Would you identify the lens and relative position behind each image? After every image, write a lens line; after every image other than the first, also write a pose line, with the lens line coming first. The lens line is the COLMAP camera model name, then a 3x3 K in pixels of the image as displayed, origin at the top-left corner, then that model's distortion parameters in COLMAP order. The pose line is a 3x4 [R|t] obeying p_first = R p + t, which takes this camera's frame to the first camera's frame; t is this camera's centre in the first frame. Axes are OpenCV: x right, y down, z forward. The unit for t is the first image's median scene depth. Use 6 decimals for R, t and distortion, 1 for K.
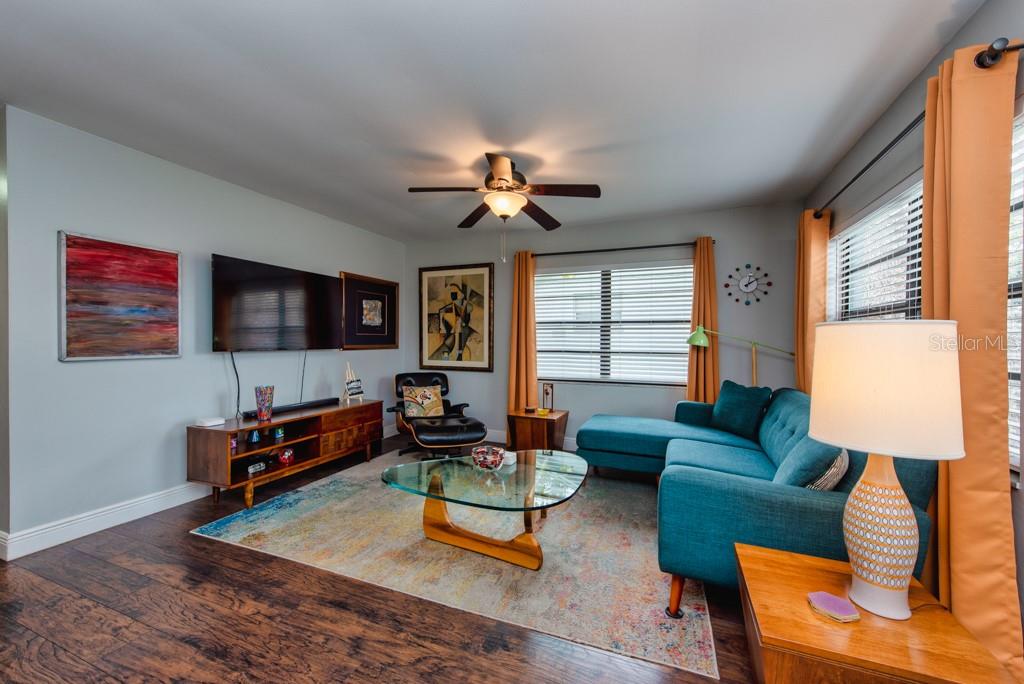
lens RADIAL K [[401.9, 0, 512.5], [0, 401.9, 344.0], [0, 0, 1]] dist [0.016032, -0.003881]
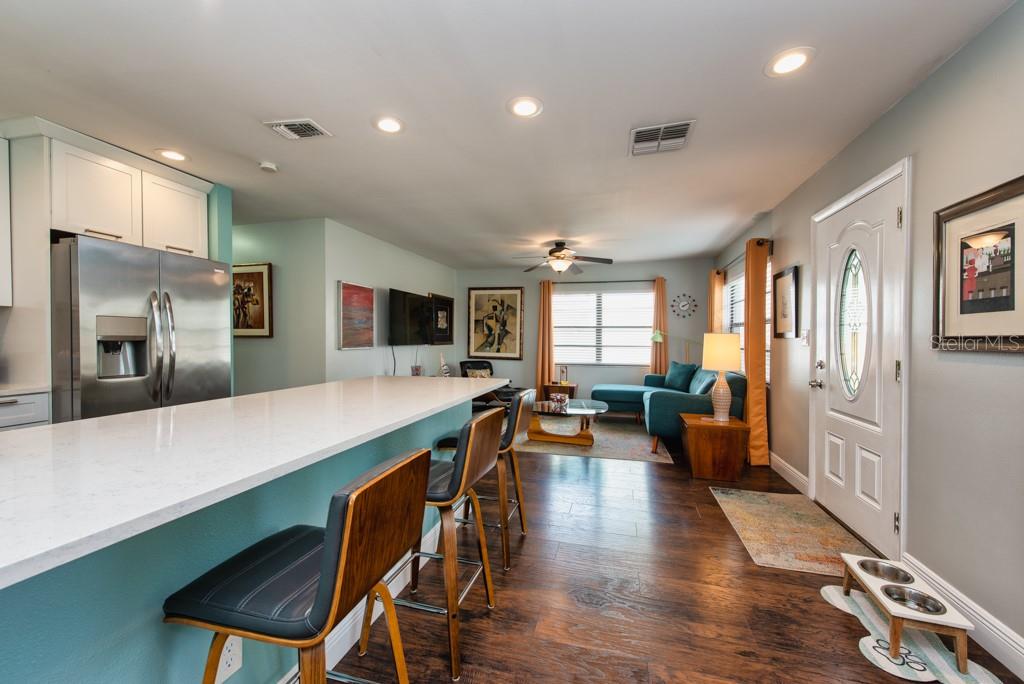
lens RADIAL K [[401.9, 0, 511.4], [0, 401.9, 344.7], [0, 0, 1]] dist [0.016032, -0.003881]
pose [[0.992369, -0.001917, 0.123285, -0.397797], [0.001001, 0.999971, 0.007489, 0.003502], [-0.123295, -0.007309, 0.992343, -0.680271]]
